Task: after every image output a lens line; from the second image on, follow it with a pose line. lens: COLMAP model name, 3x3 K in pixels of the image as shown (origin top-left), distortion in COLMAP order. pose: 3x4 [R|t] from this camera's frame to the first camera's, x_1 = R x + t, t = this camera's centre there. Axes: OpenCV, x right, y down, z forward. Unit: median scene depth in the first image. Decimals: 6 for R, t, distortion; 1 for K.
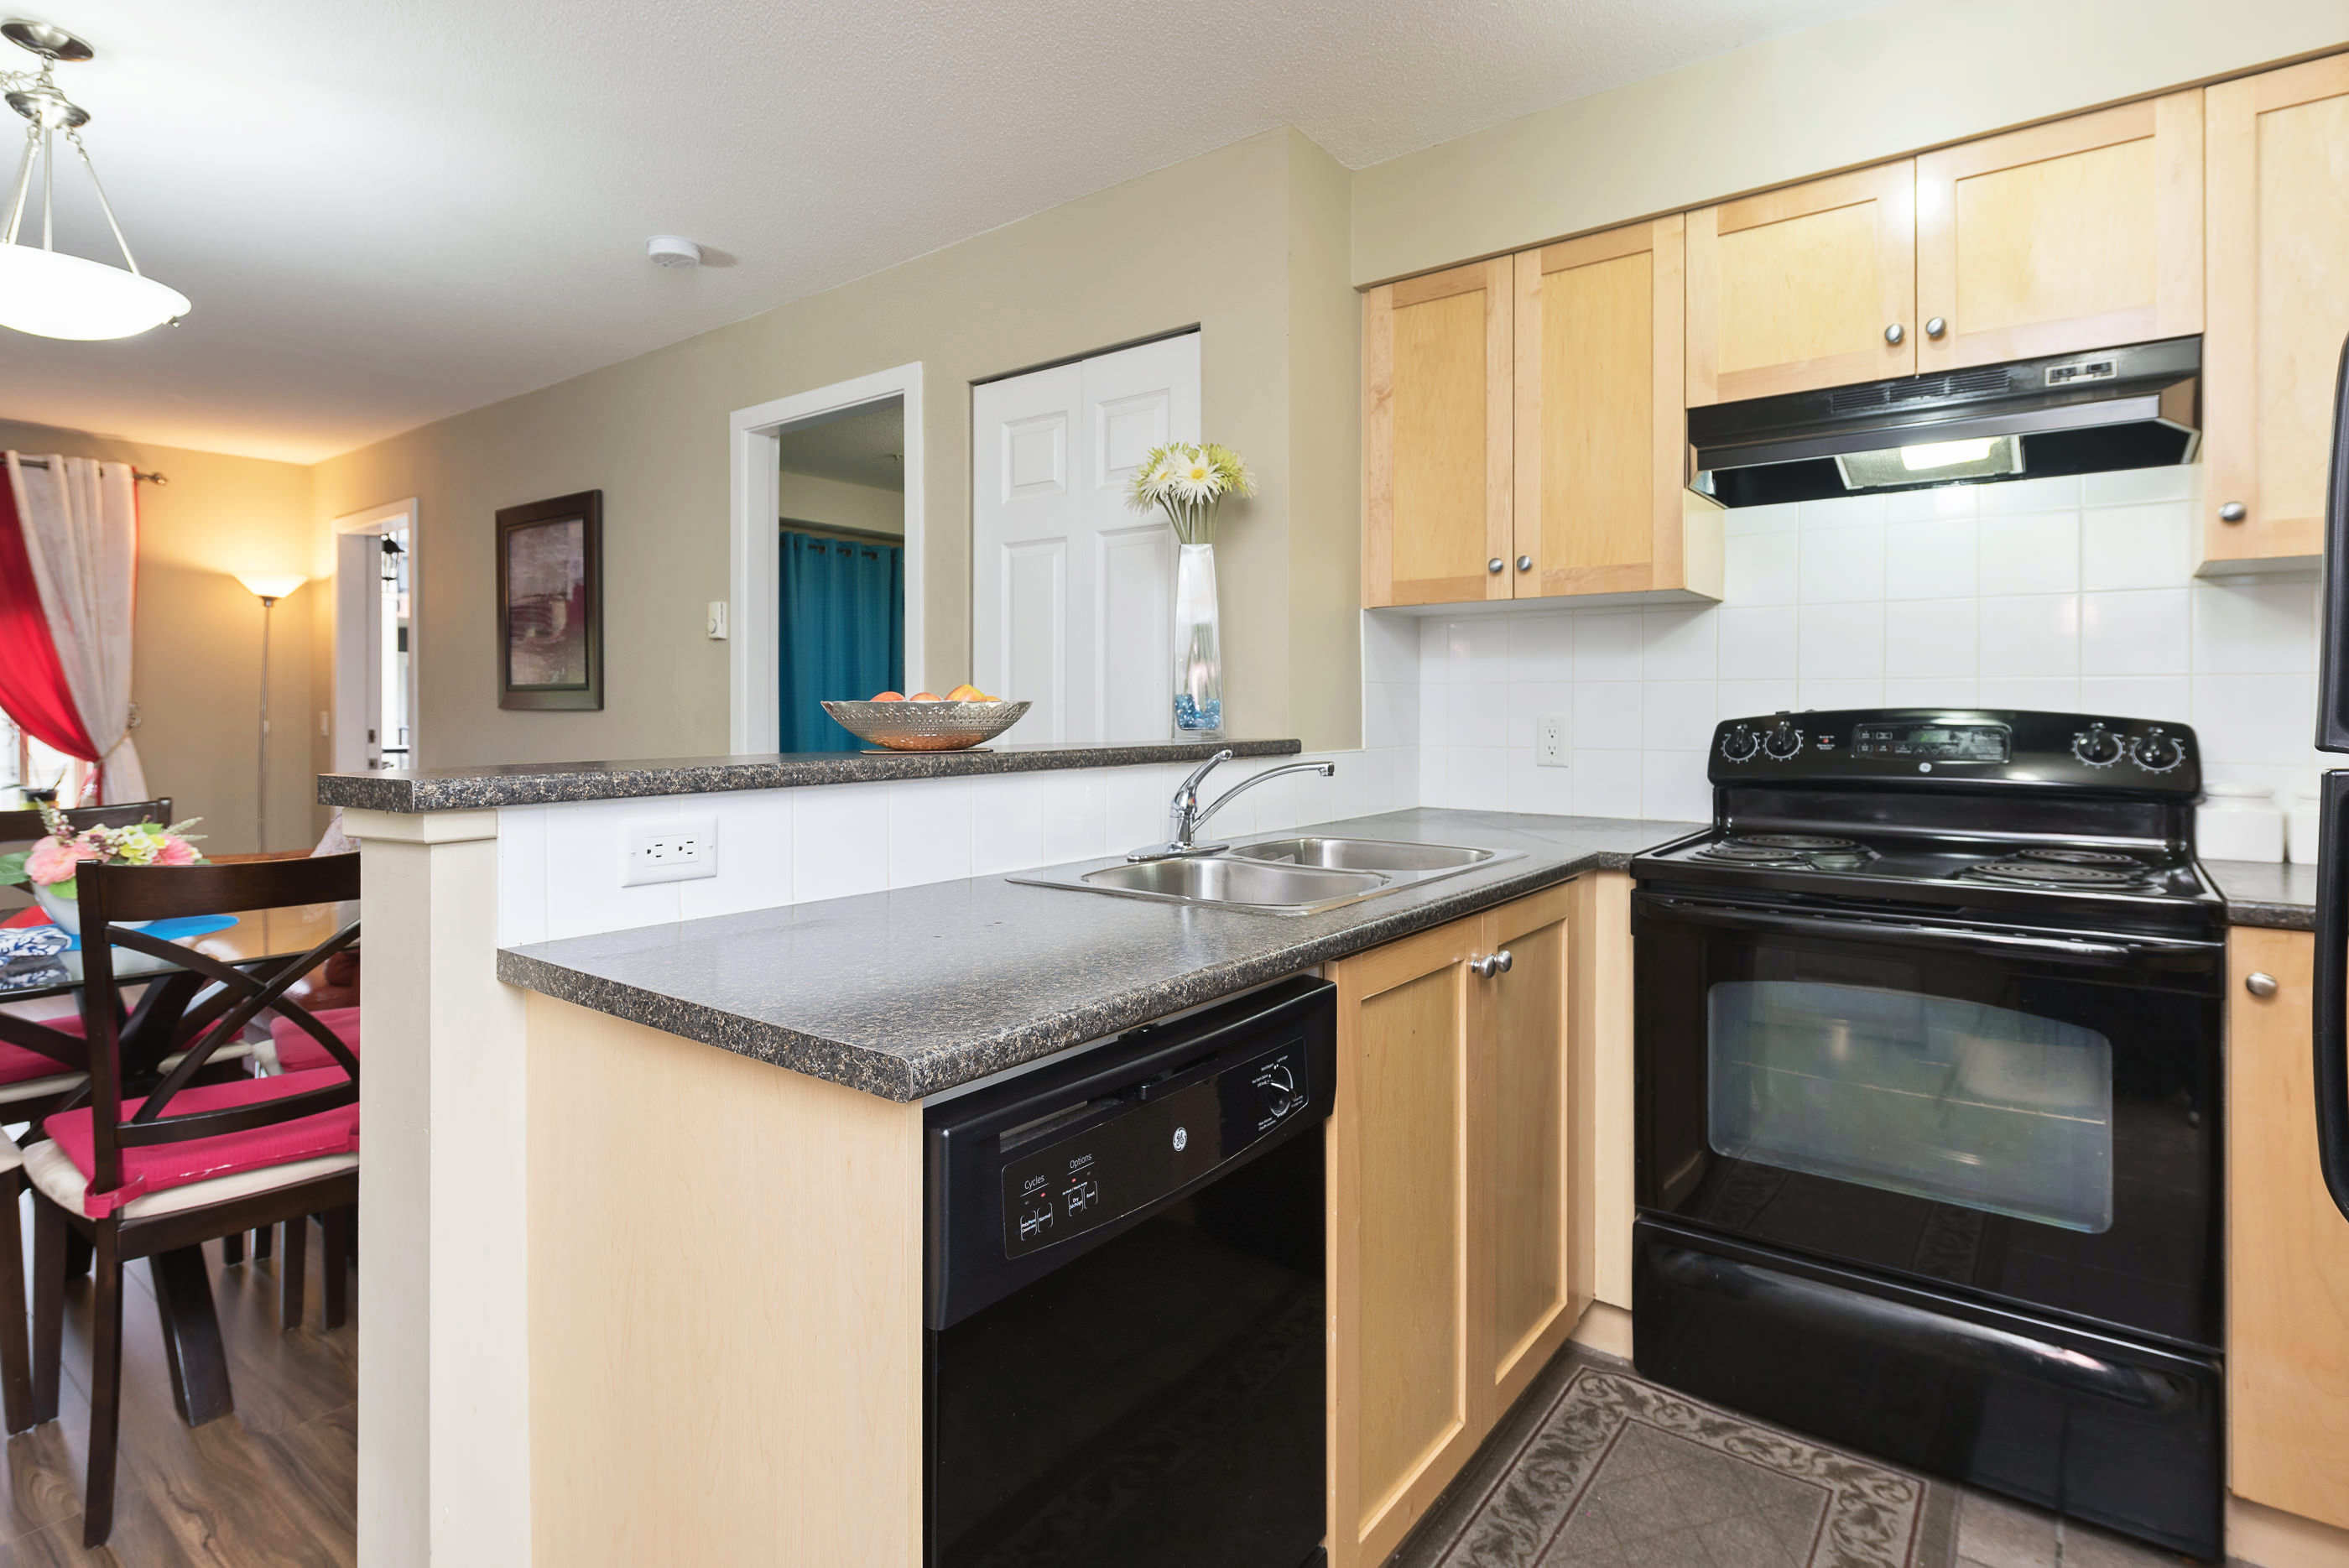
lens RADIAL K [[1182.9, 0, 1168.1], [0, 1182.9, 708.3], [0, 0, 1]] dist [0.000564, -0.000825]
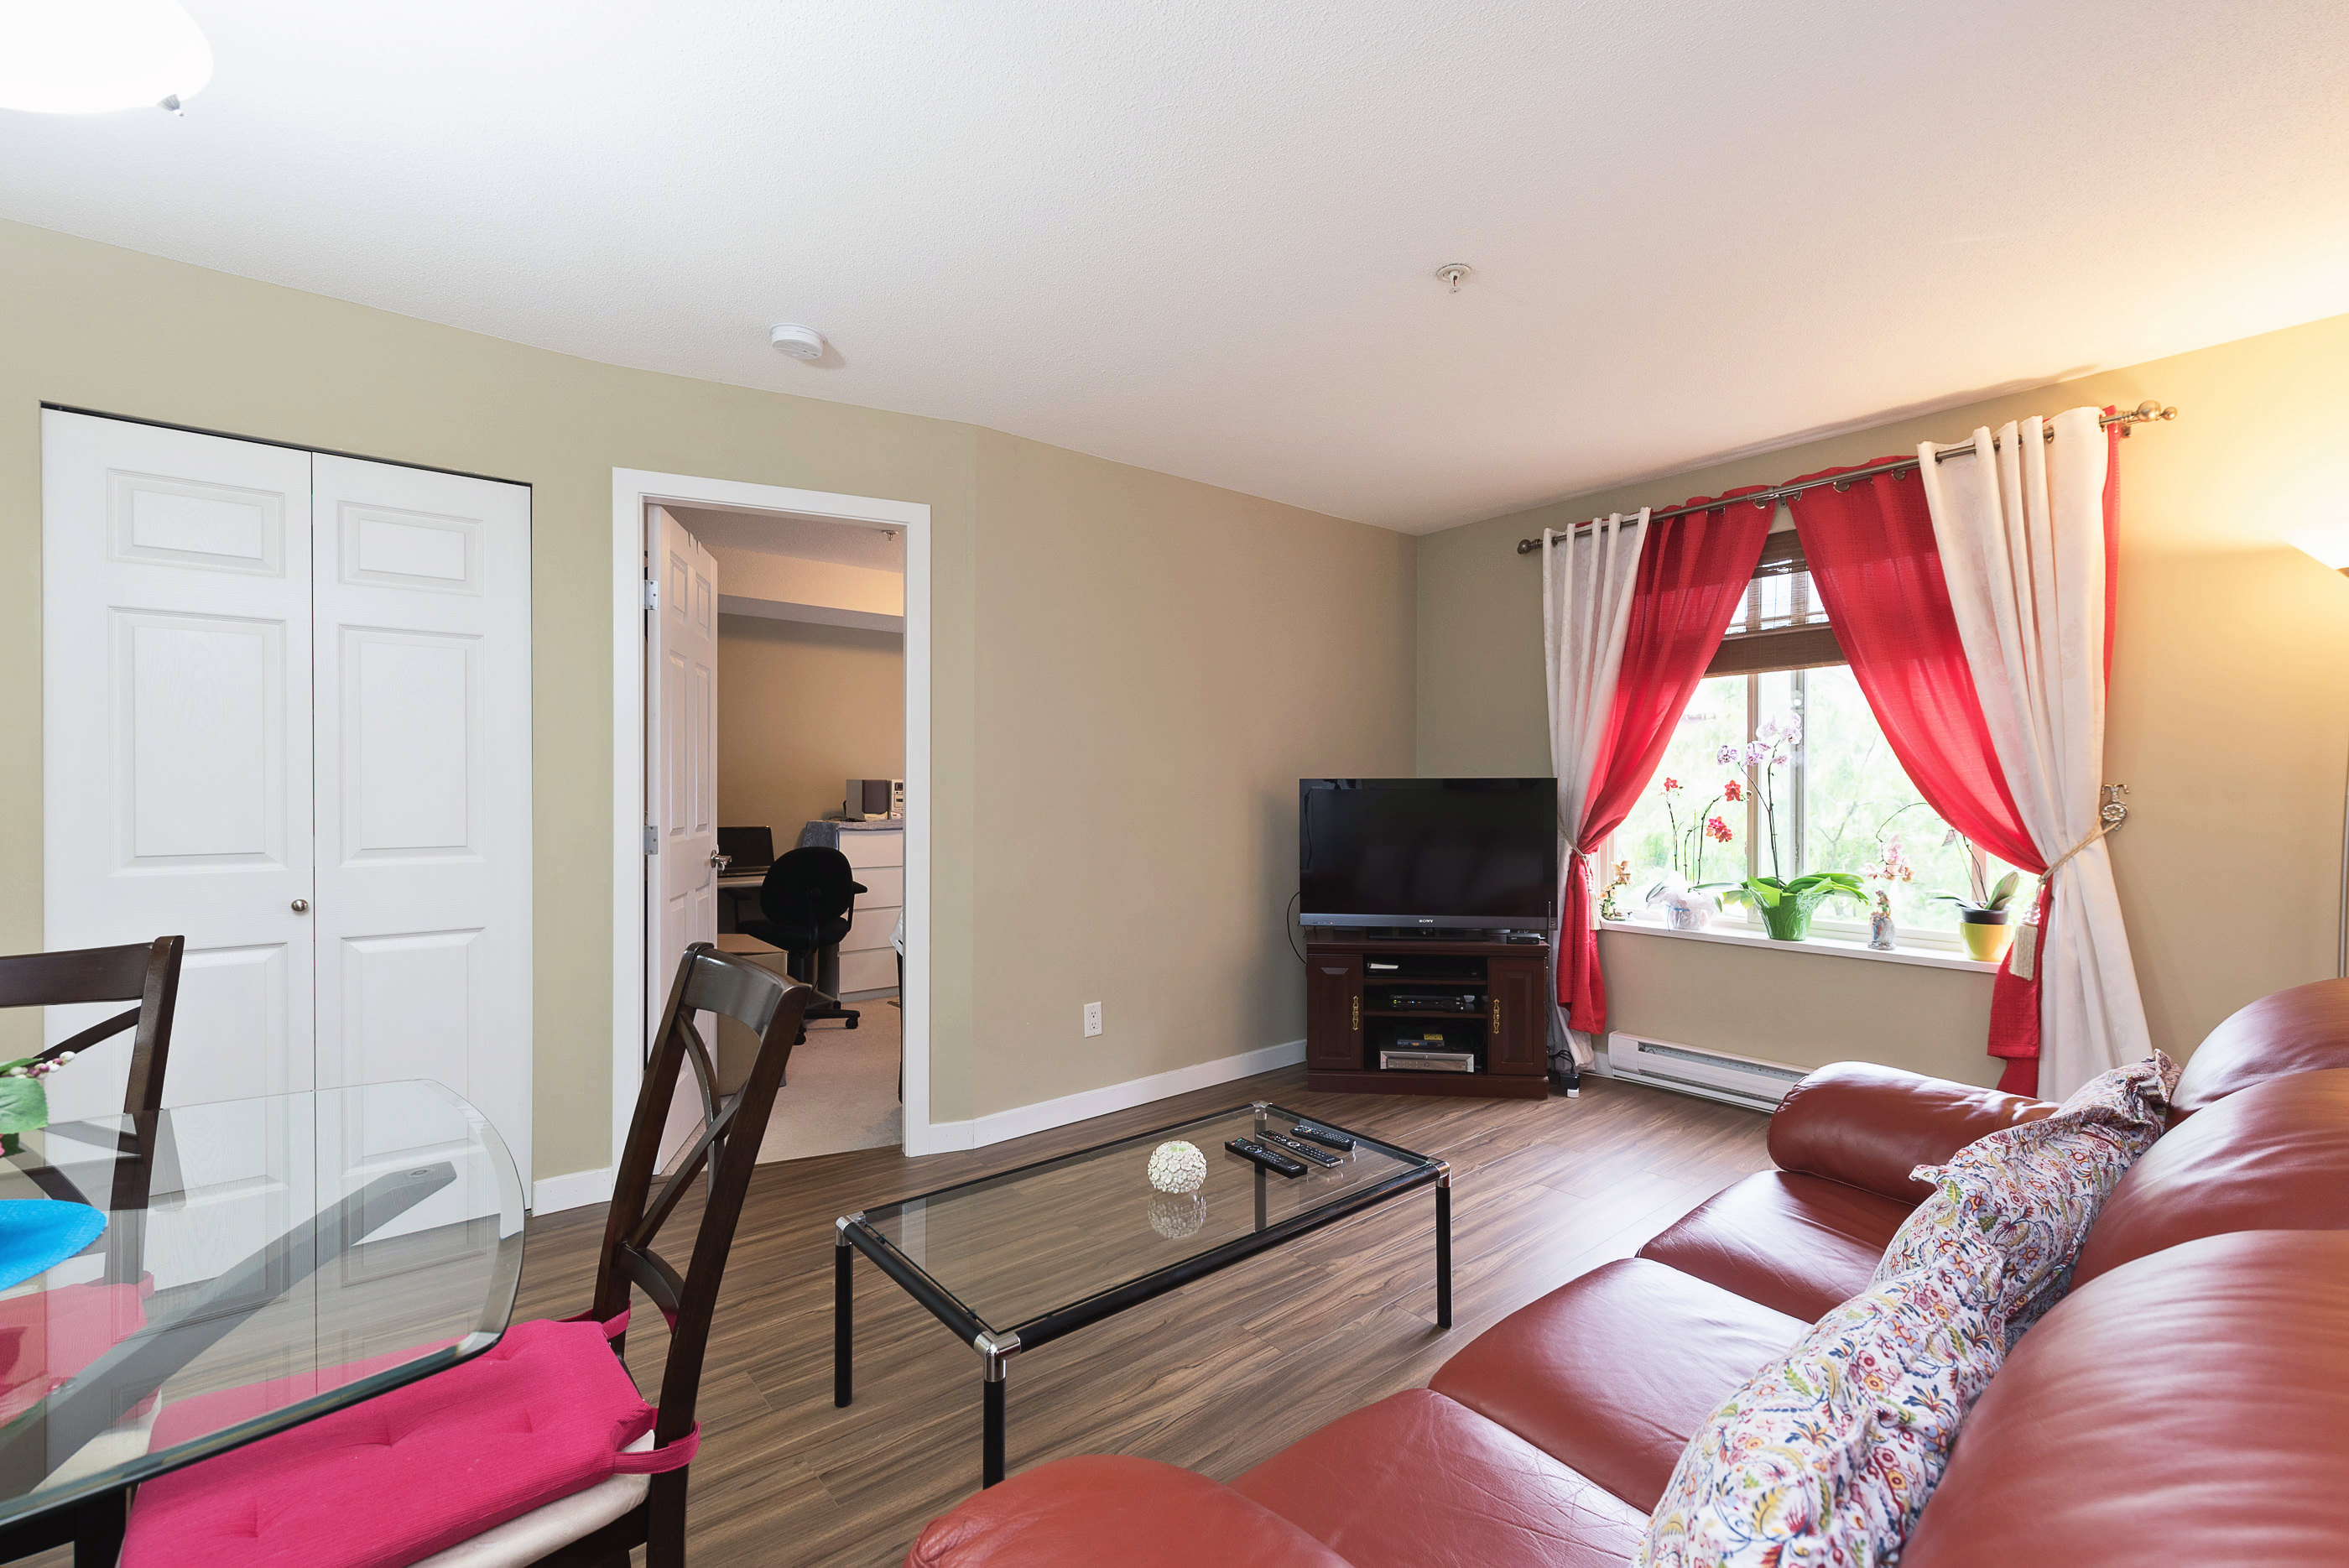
lens RADIAL K [[985.6, 0, 1183.4], [0, 985.6, 796.4], [0, 0, 1]] dist [0.001614, -0.000685]
pose [[-0.215357, 0.005708, -0.976519, -0.505559], [0.000317, 0.999983, 0.005775, -0.003092], [0.976535, 0.000935, -0.215356, 1.268286]]
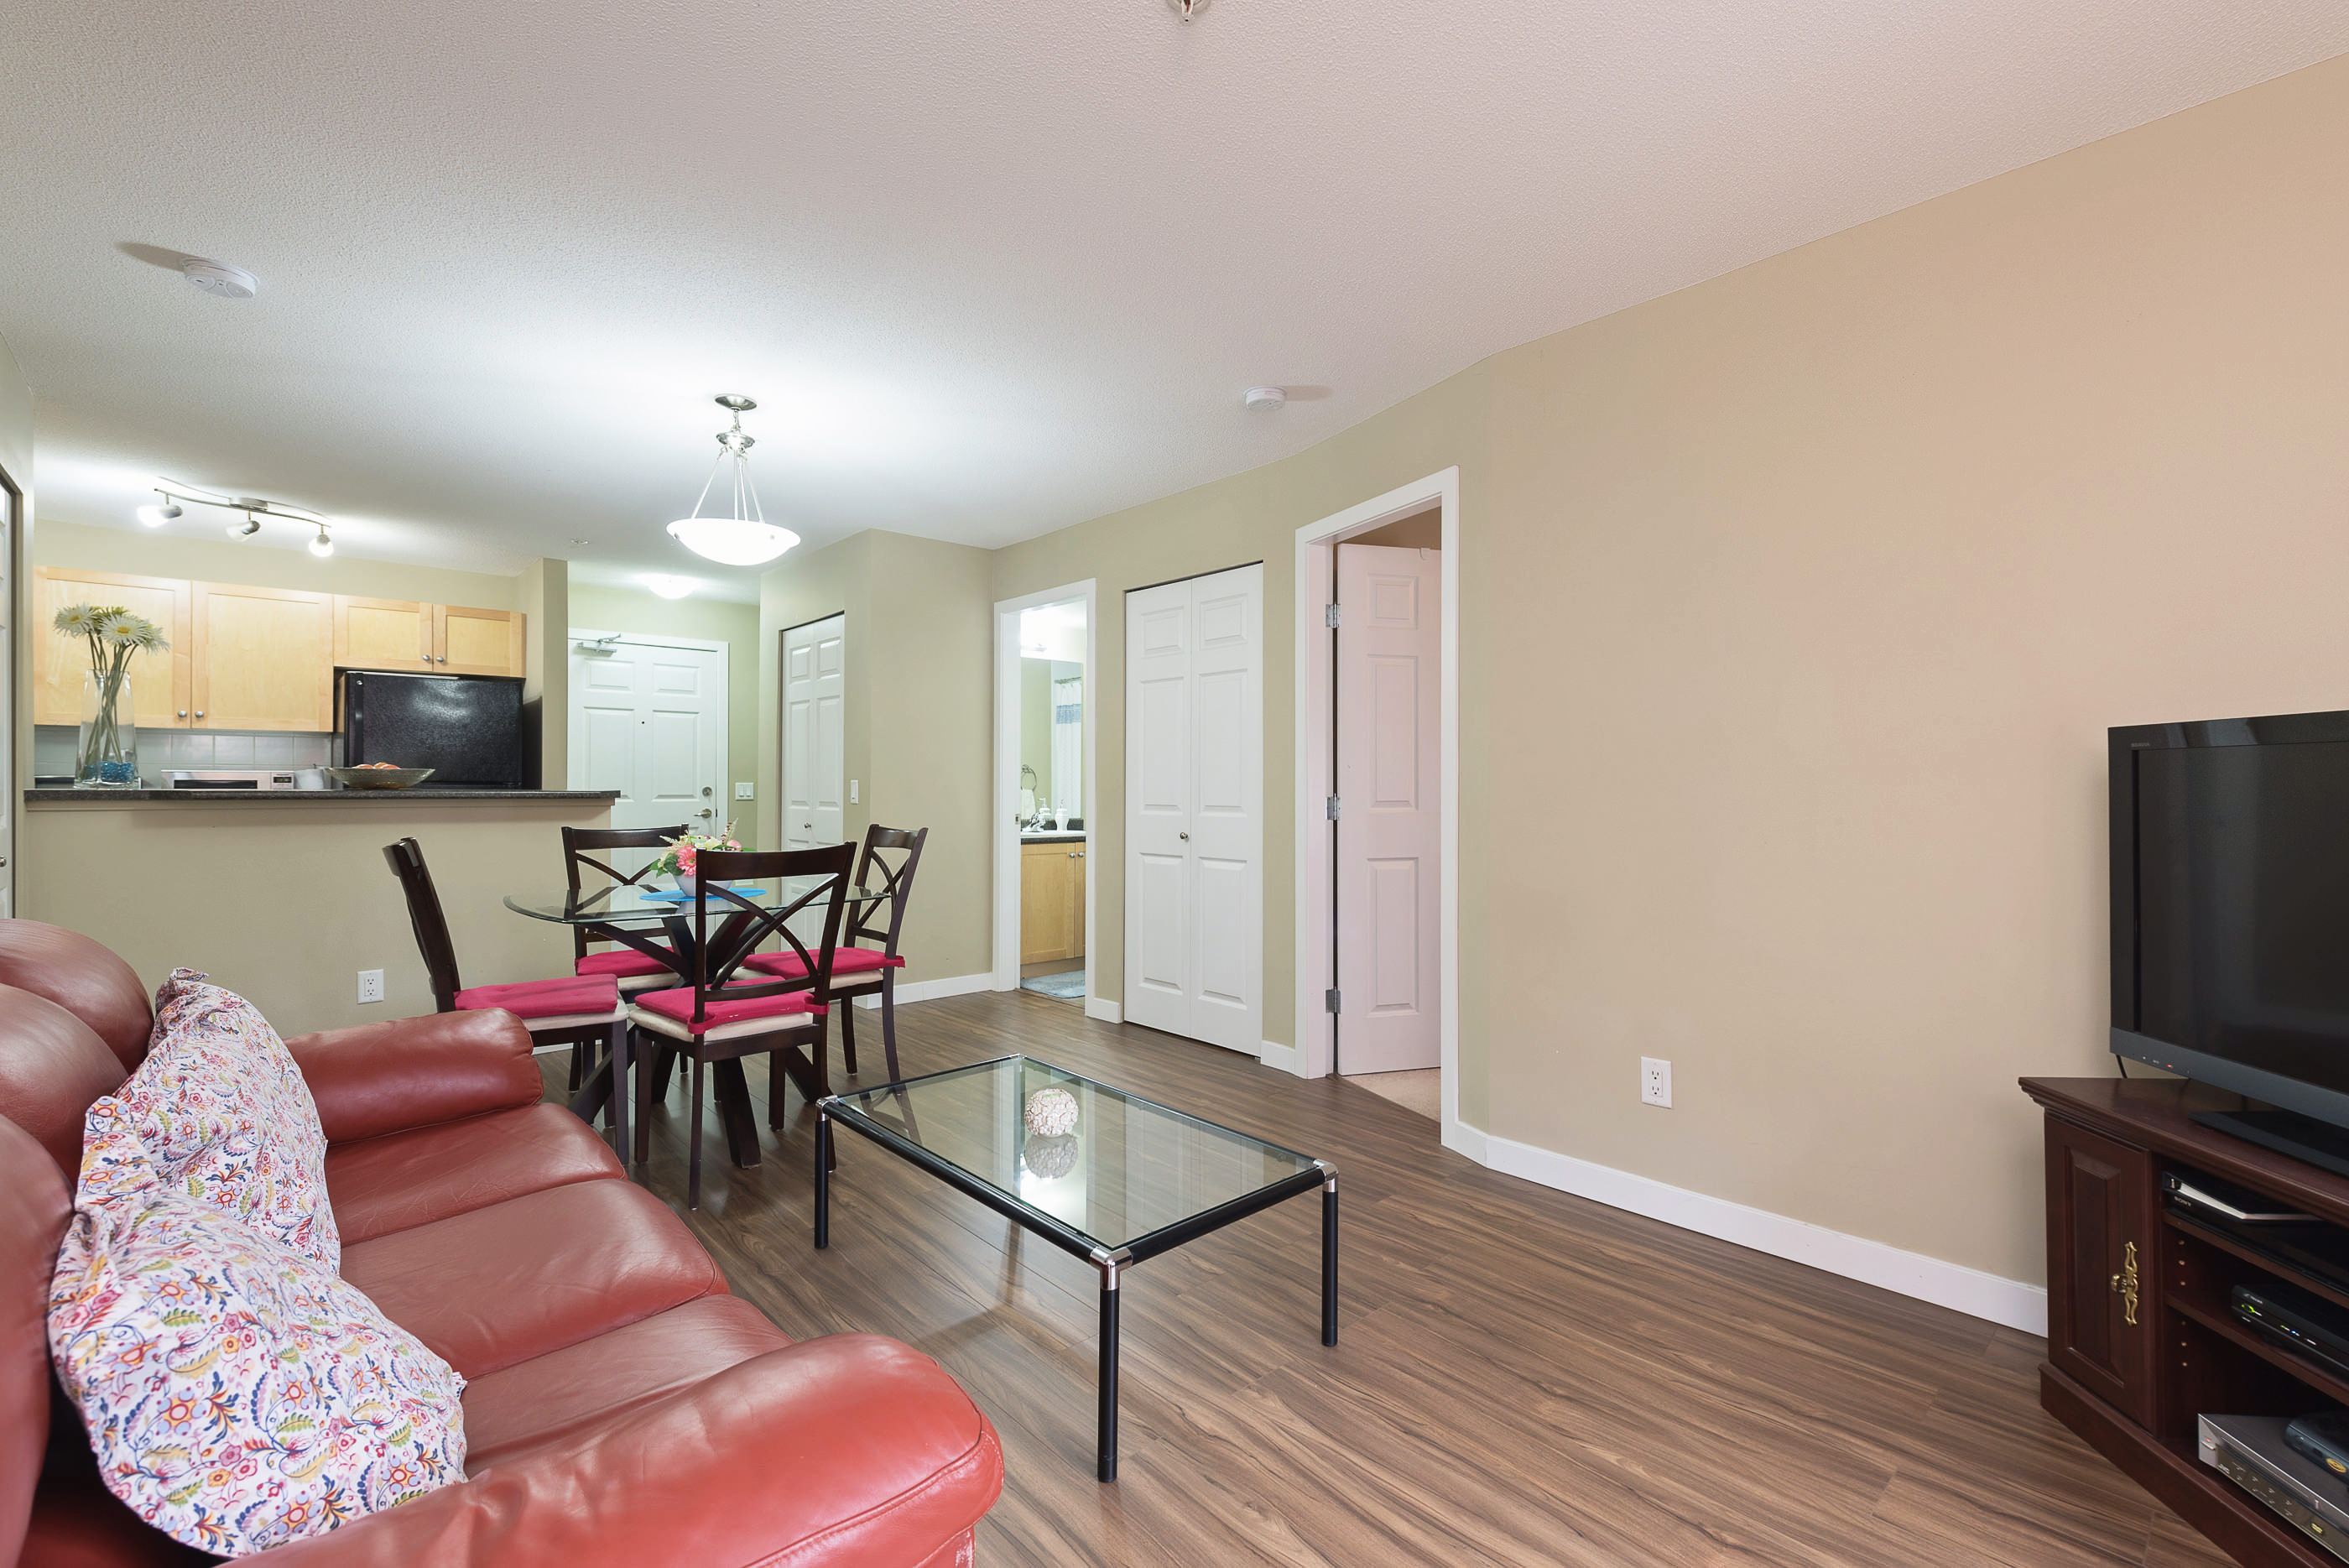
lens RADIAL K [[1021.7, 0, 1196.5], [0, 1021.7, 776.8], [0, 0, 1]] dist [0.001074, 0.000080]
pose [[-0.986730, 0.002097, 0.162358, -1.482375], [0.000795, 0.999967, -0.008080, 0.018136], [-0.162369, -0.007844, -0.986699, 1.899376]]
